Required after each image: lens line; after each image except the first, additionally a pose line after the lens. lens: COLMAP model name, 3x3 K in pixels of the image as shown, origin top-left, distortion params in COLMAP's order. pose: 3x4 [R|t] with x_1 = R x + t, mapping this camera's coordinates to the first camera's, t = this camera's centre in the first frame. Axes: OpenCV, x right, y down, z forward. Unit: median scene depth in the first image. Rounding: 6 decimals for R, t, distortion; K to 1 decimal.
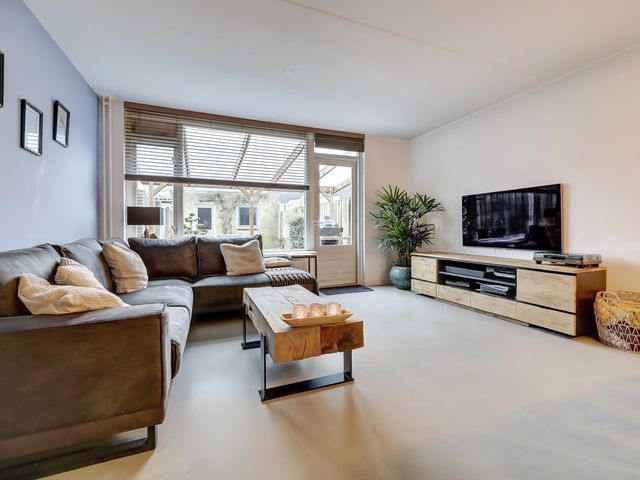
lens RADIAL K [[291.7, 0, 320.0], [0, 291.7, 240.0], [0, 0, 1]] dist [0.001225, 0.000241]
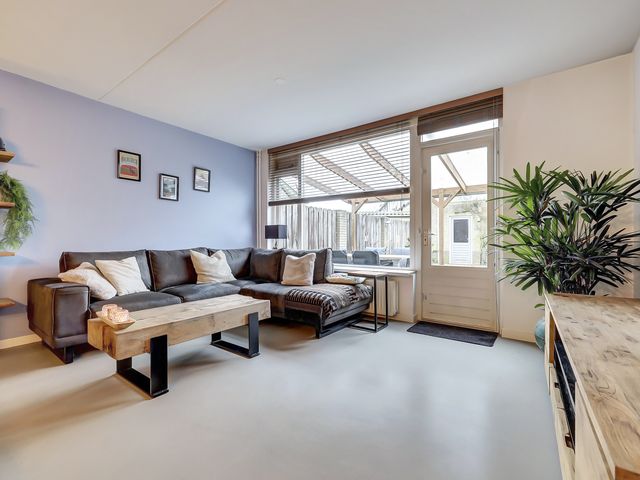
lens RADIAL K [[291.7, 0, 320.0], [0, 291.7, 240.0], [0, 0, 1]] dist [0.001225, 0.000241]
pose [[0.518583, 0.001446, -0.855026, 0.500700], [-0.039196, 0.998988, -0.022083, -0.019870], [0.854129, 0.044965, 0.518114, 0.401673]]
